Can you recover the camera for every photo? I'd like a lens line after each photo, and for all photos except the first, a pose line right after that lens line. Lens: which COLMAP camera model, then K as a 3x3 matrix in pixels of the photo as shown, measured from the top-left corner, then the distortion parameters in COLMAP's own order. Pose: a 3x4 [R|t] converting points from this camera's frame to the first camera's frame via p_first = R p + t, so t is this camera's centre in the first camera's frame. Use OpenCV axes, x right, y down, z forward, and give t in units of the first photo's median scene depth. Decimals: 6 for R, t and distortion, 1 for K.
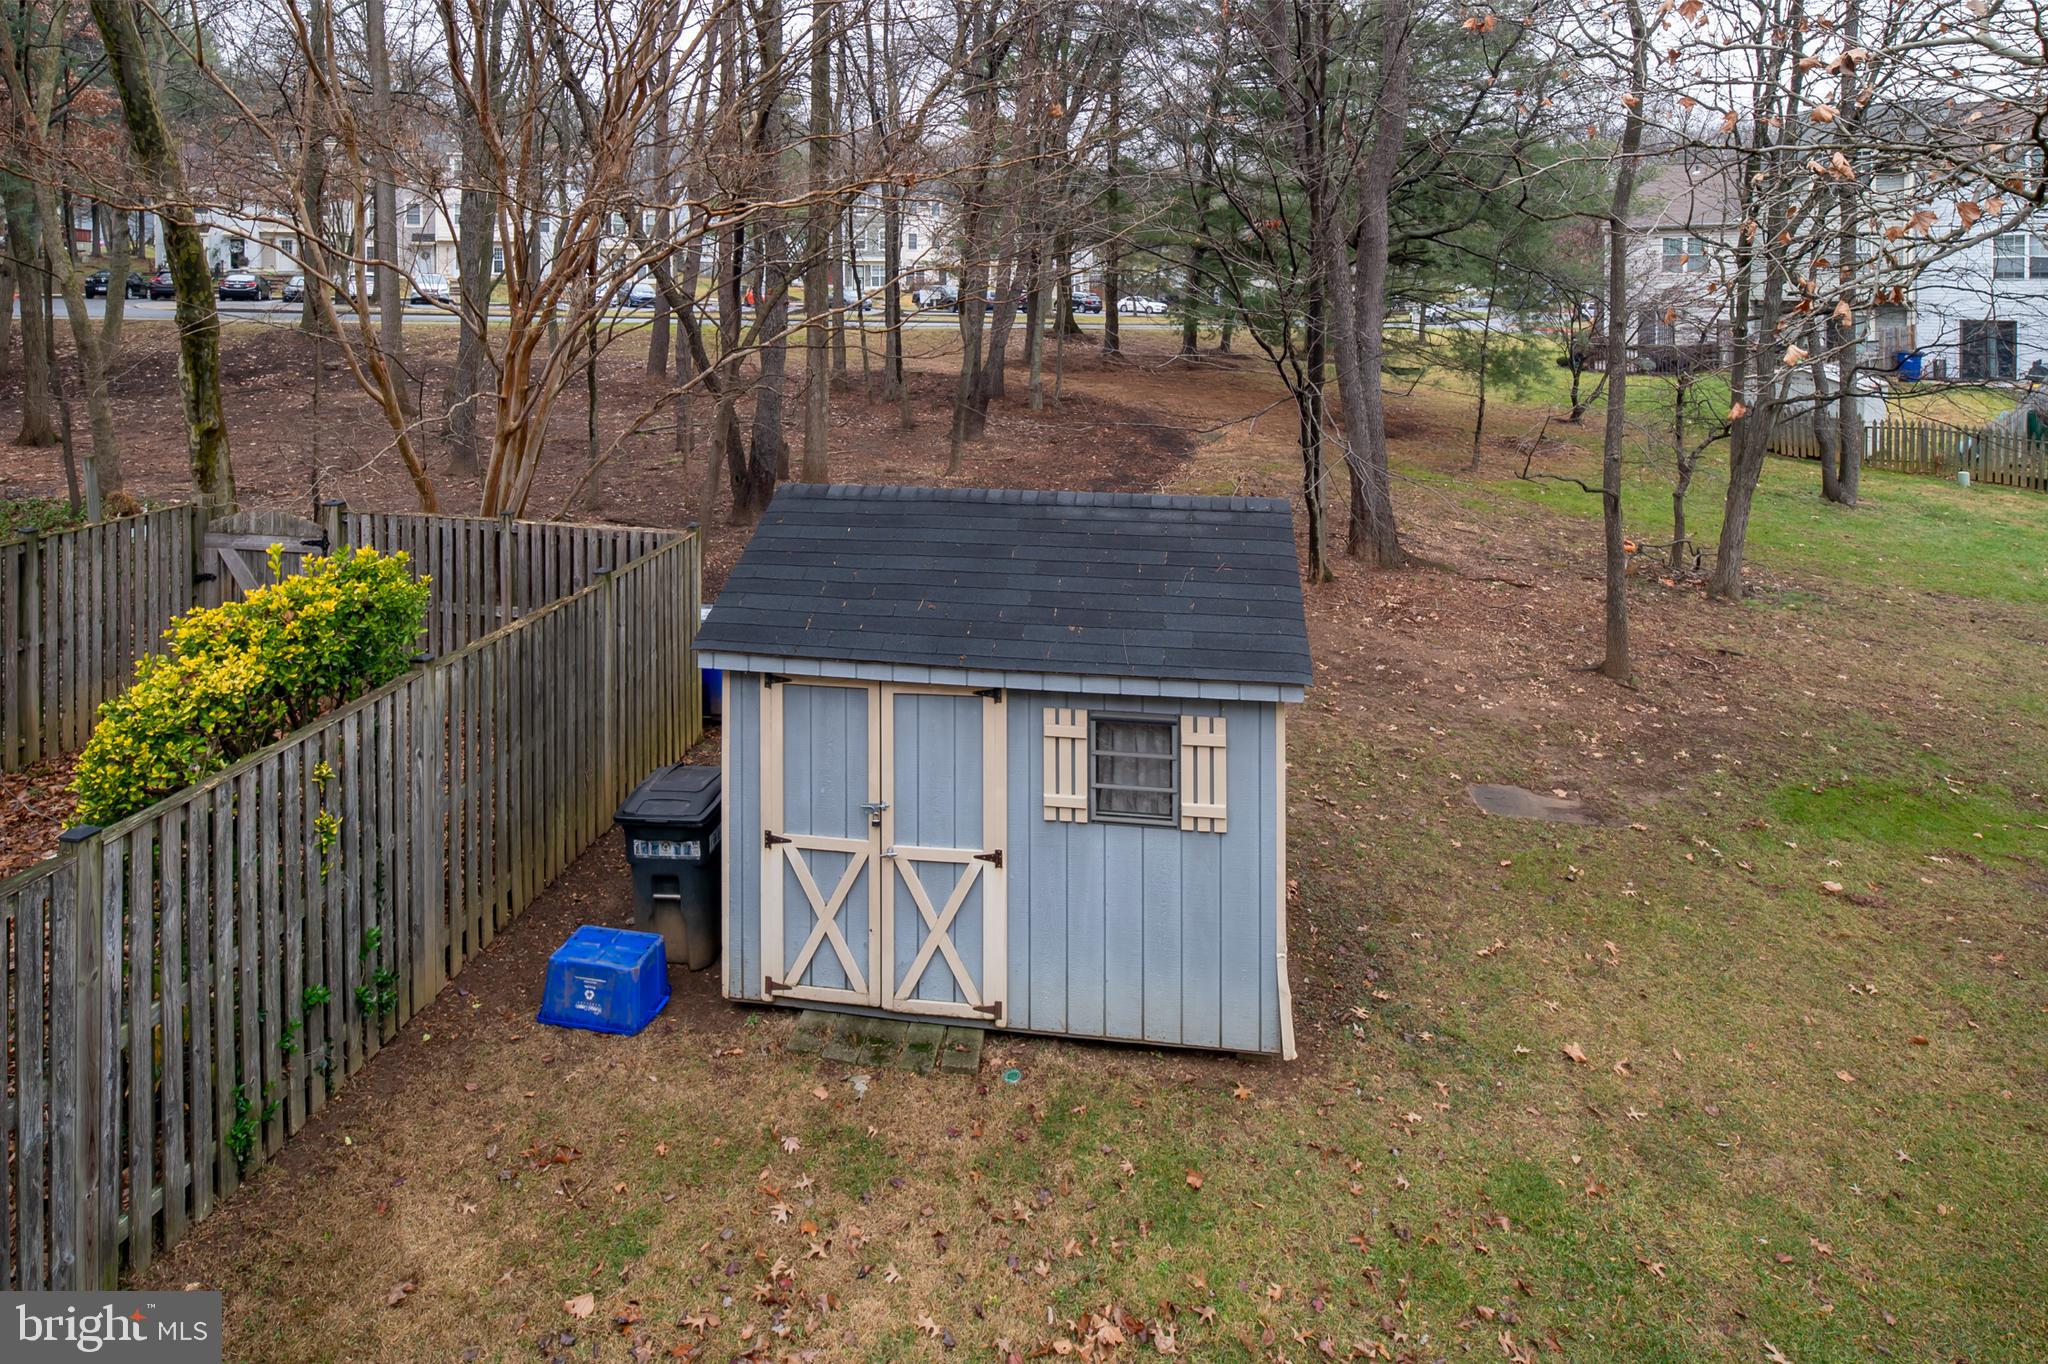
lens RADIAL K [[1128.4, 0, 1013.0], [0, 1128.4, 293.1], [0, 0, 1]] dist [0.002773, -0.006229]
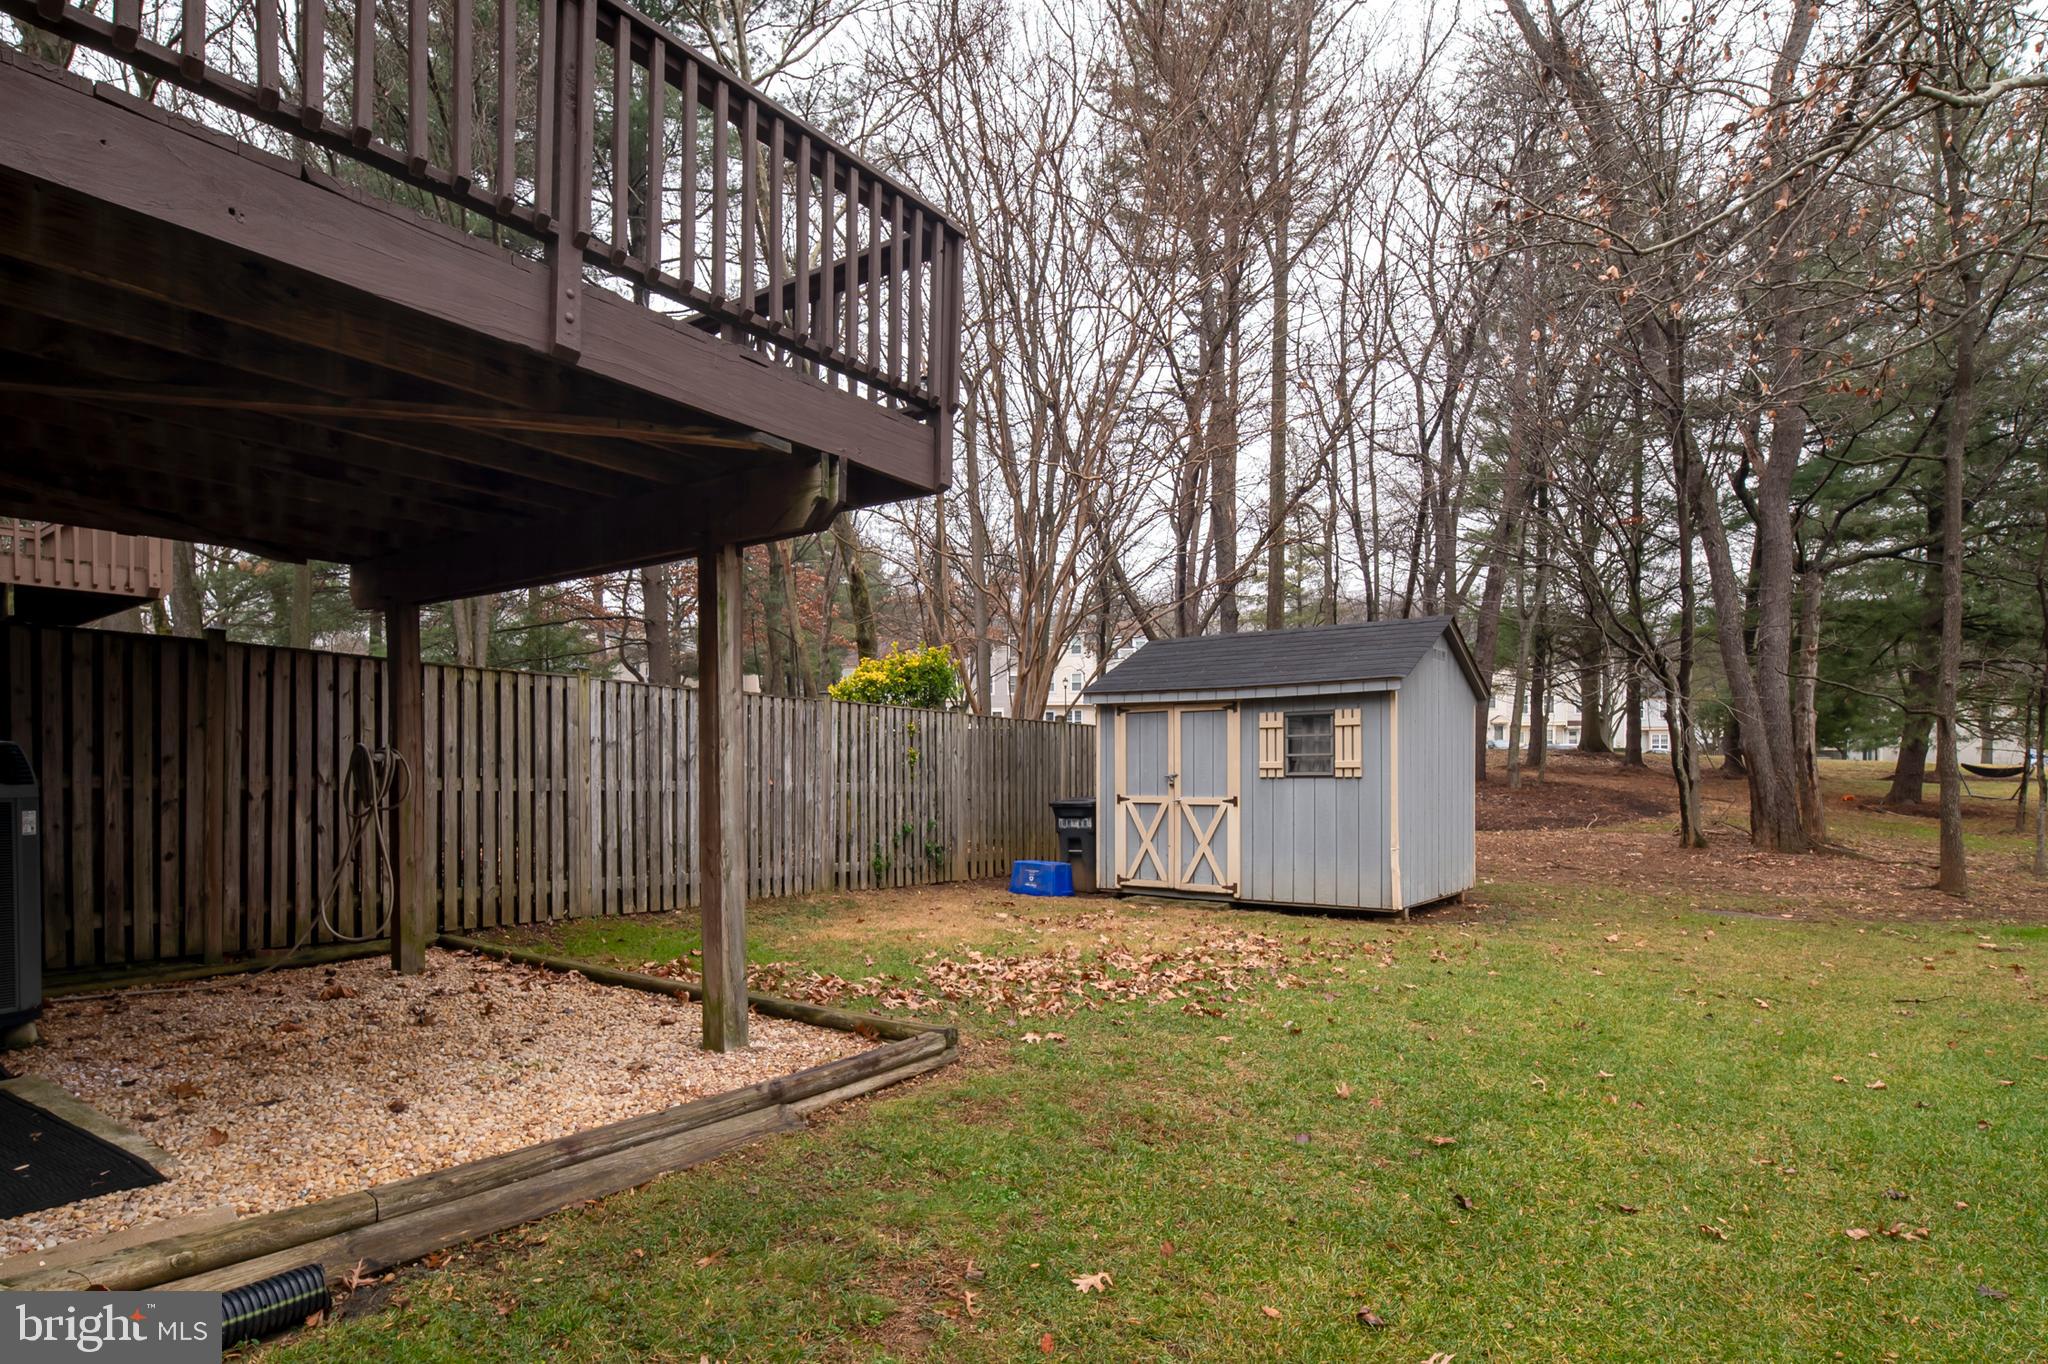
lens RADIAL K [[1119.7, 0, 1001.0], [0, 1119.7, 779.0], [0, 0, 1]] dist [0.005543, 0.000215]
pose [[0.872568, -0.000621, -0.488492, 0.511089], [-0.003610, 0.999964, -0.007721, 0.473160], [0.488479, 0.008500, 0.872534, -0.687075]]
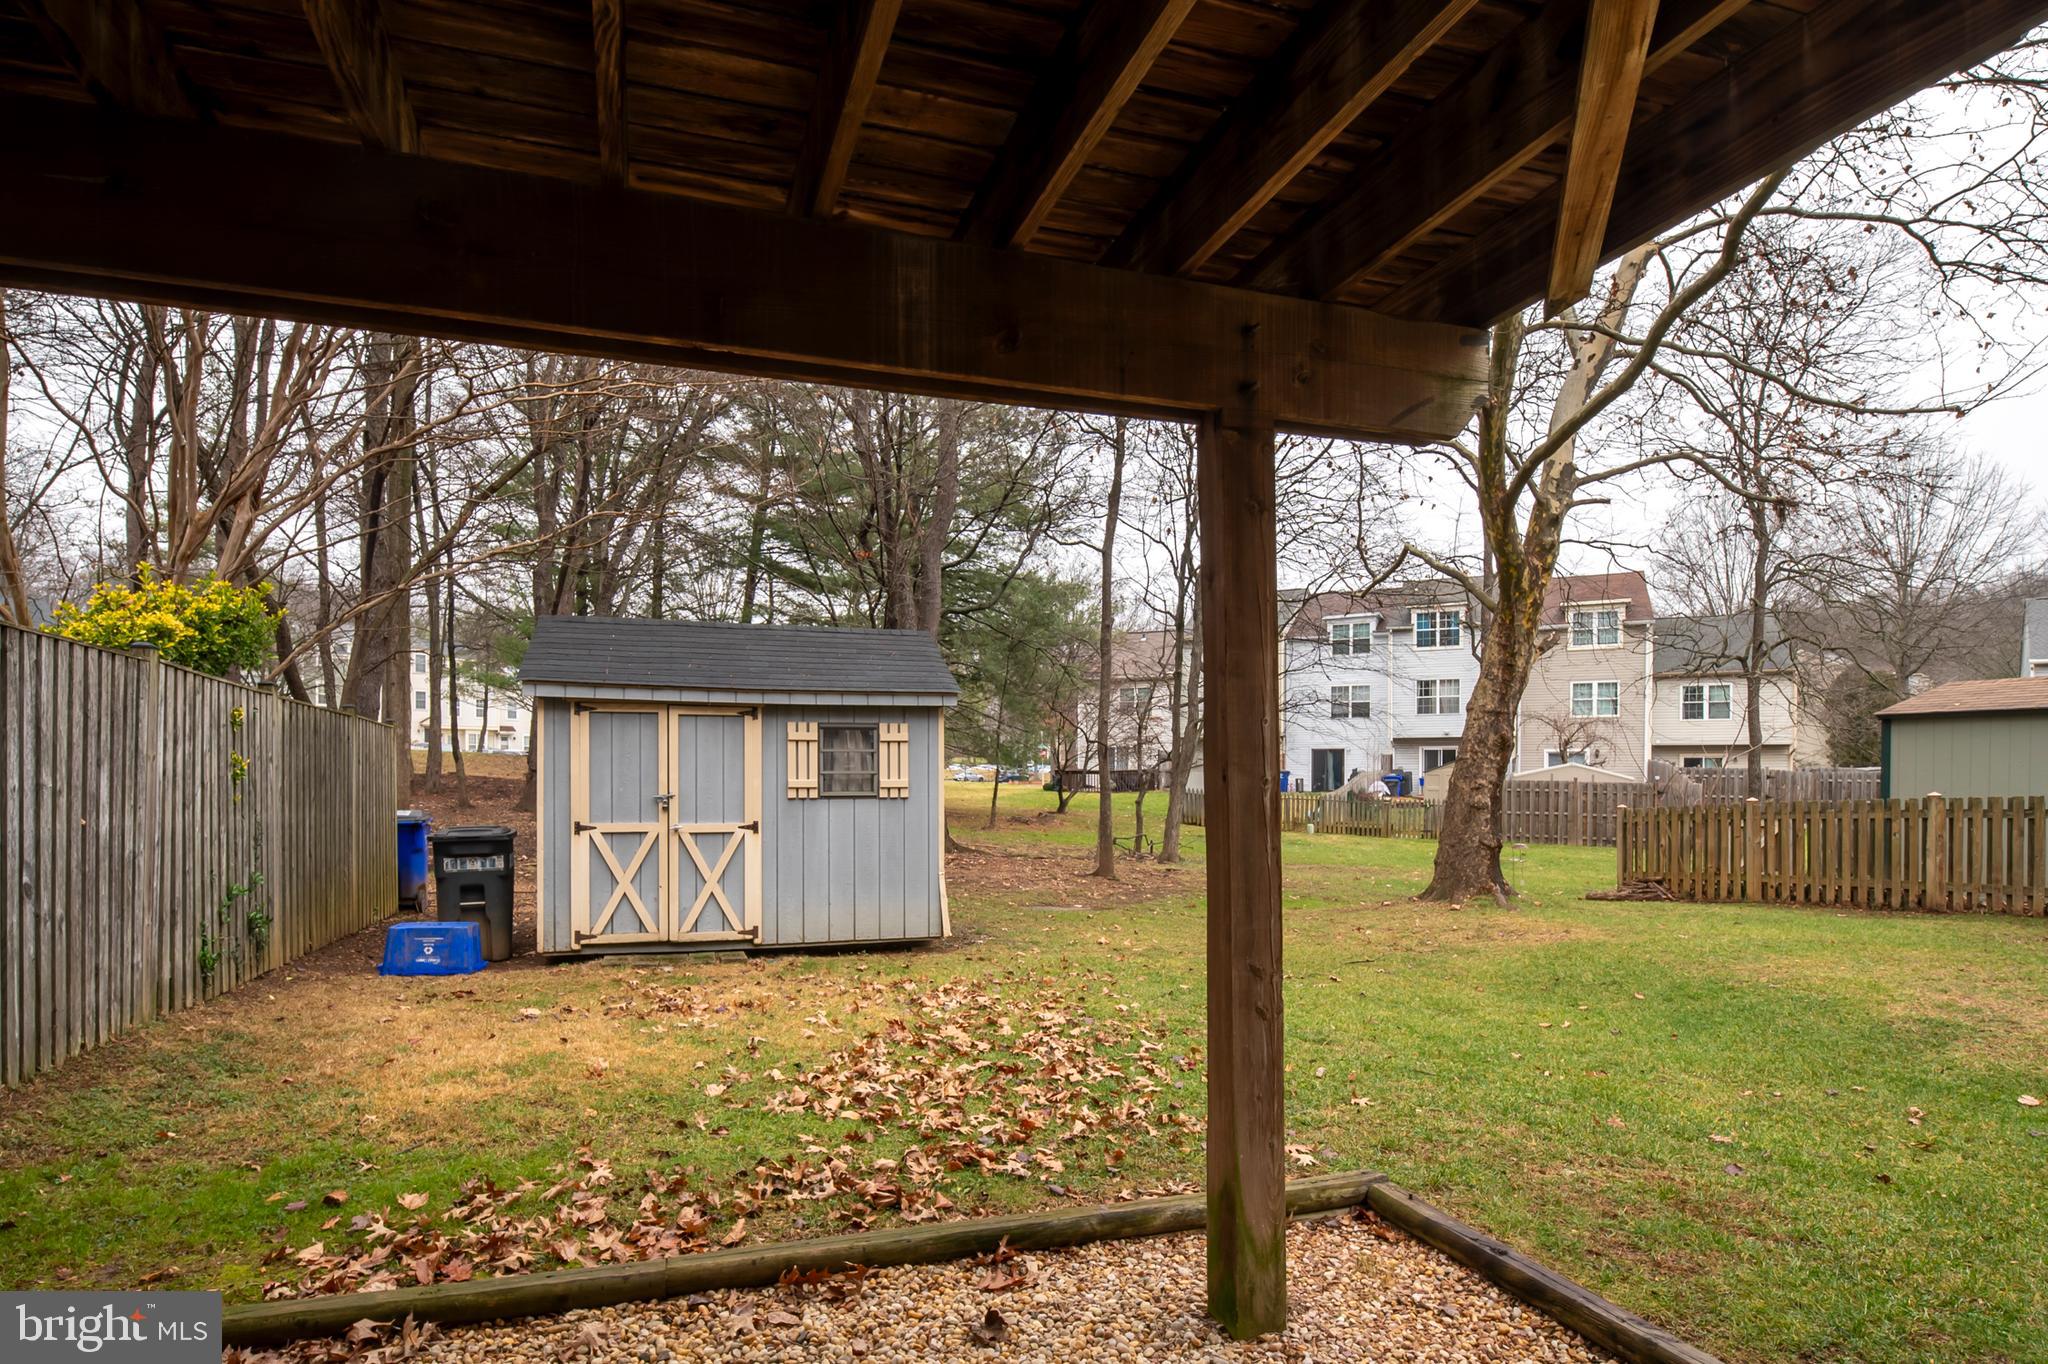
lens RADIAL K [[1128.4, 0, 1032.2], [0, 1128.4, 790.3], [0, 0, 1]] dist [0.002773, -0.006229]
pose [[0.900234, -0.002714, 0.435398, -0.319080], [0.003550, 0.999993, -0.001106, 0.448796], [-0.435392, 0.002541, 0.900238, -0.454589]]
